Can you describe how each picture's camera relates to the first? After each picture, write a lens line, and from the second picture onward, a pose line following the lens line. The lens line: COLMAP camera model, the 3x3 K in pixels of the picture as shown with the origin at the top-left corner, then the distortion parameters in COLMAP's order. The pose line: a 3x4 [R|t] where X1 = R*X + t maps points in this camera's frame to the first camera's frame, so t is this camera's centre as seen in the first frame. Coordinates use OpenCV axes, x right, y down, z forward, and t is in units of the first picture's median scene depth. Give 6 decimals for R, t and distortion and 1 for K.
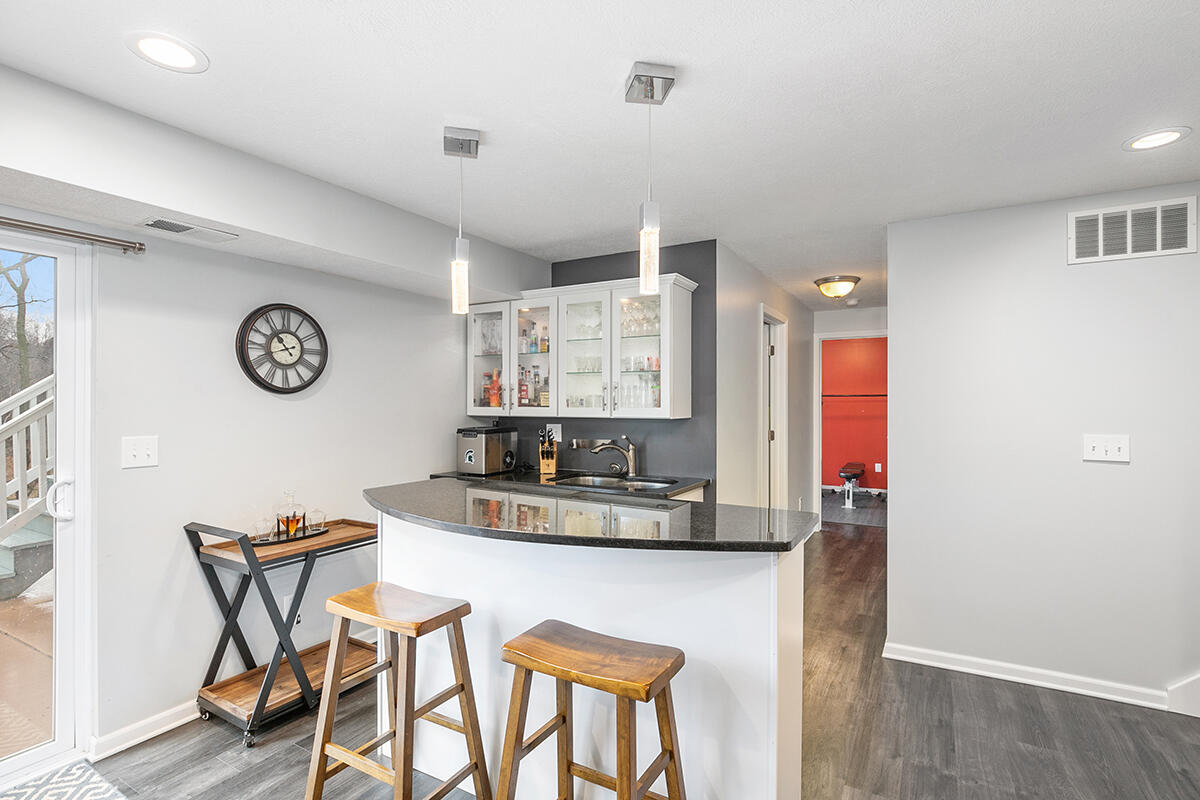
lens RADIAL K [[570.4, 0, 600.0], [0, 570.4, 400.0], [0, 0, 1]] dist [-0.001104, -0.000035]
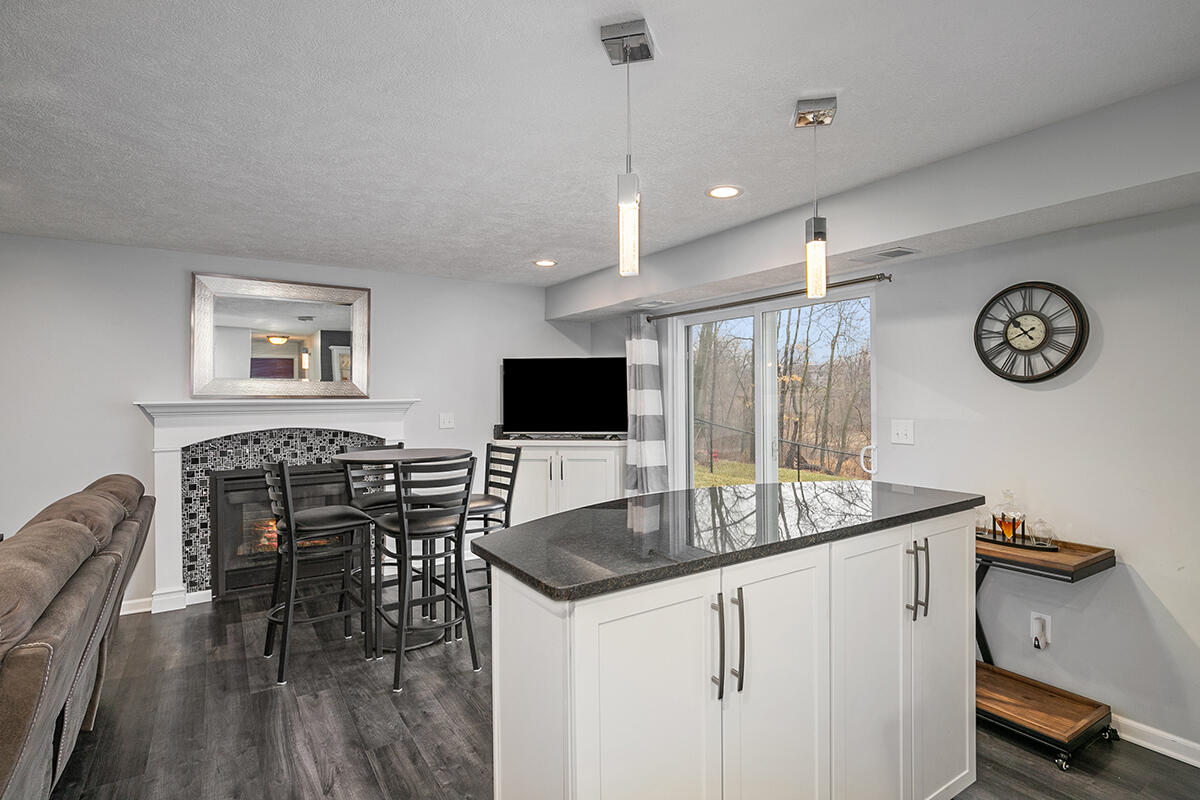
lens RADIAL K [[625.5, 0, 603.8], [0, 625.5, 386.9], [0, 0, 1]] dist [-0.001150, -0.000241]
pose [[-0.451071, -0.011539, -0.892413, 0.615427], [0.010123, 0.999786, -0.018044, 0.006233], [0.892431, -0.017173, -0.450858, 0.844975]]
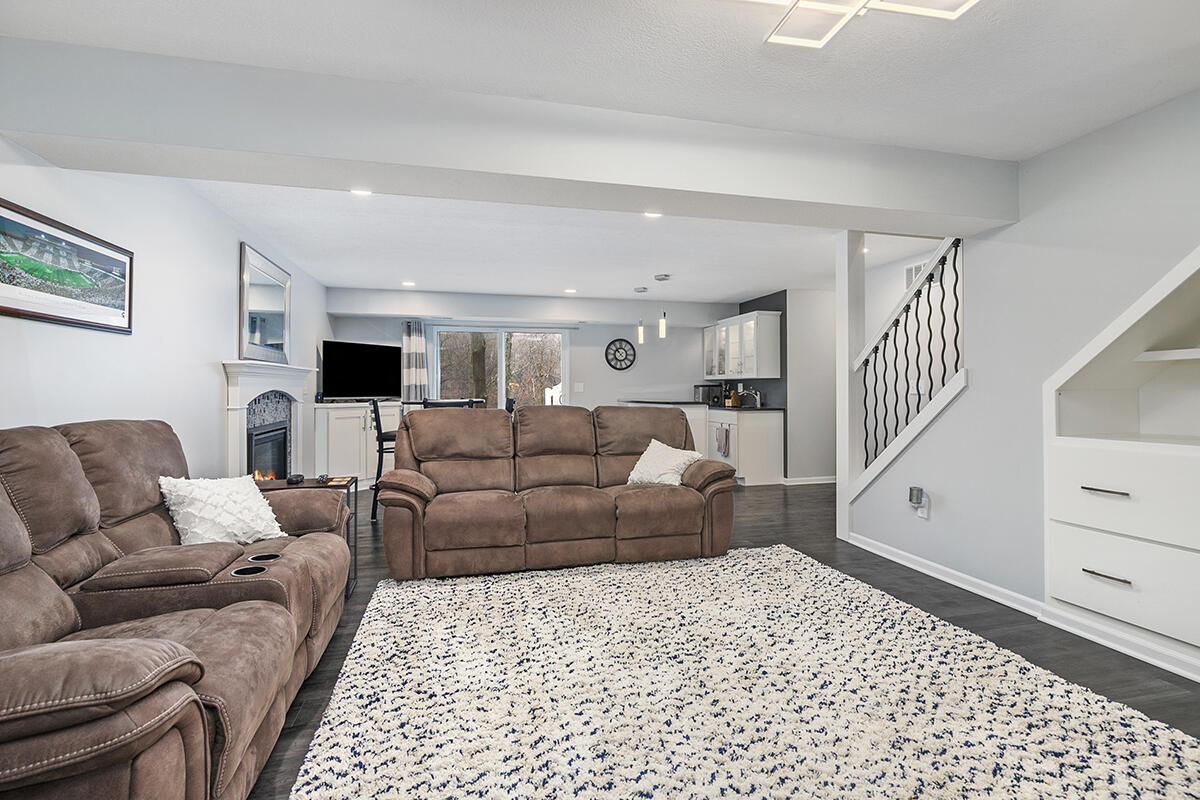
lens RADIAL K [[561.4, 0, 602.5], [0, 561.4, 384.9], [0, 0, 1]] dist [-0.002834, -0.000237]
pose [[0.702248, -0.009804, -0.711865, 1.381450], [0.007411, 0.999952, -0.006460, 0.080145], [0.711894, -0.000739, 0.702287, -1.037718]]
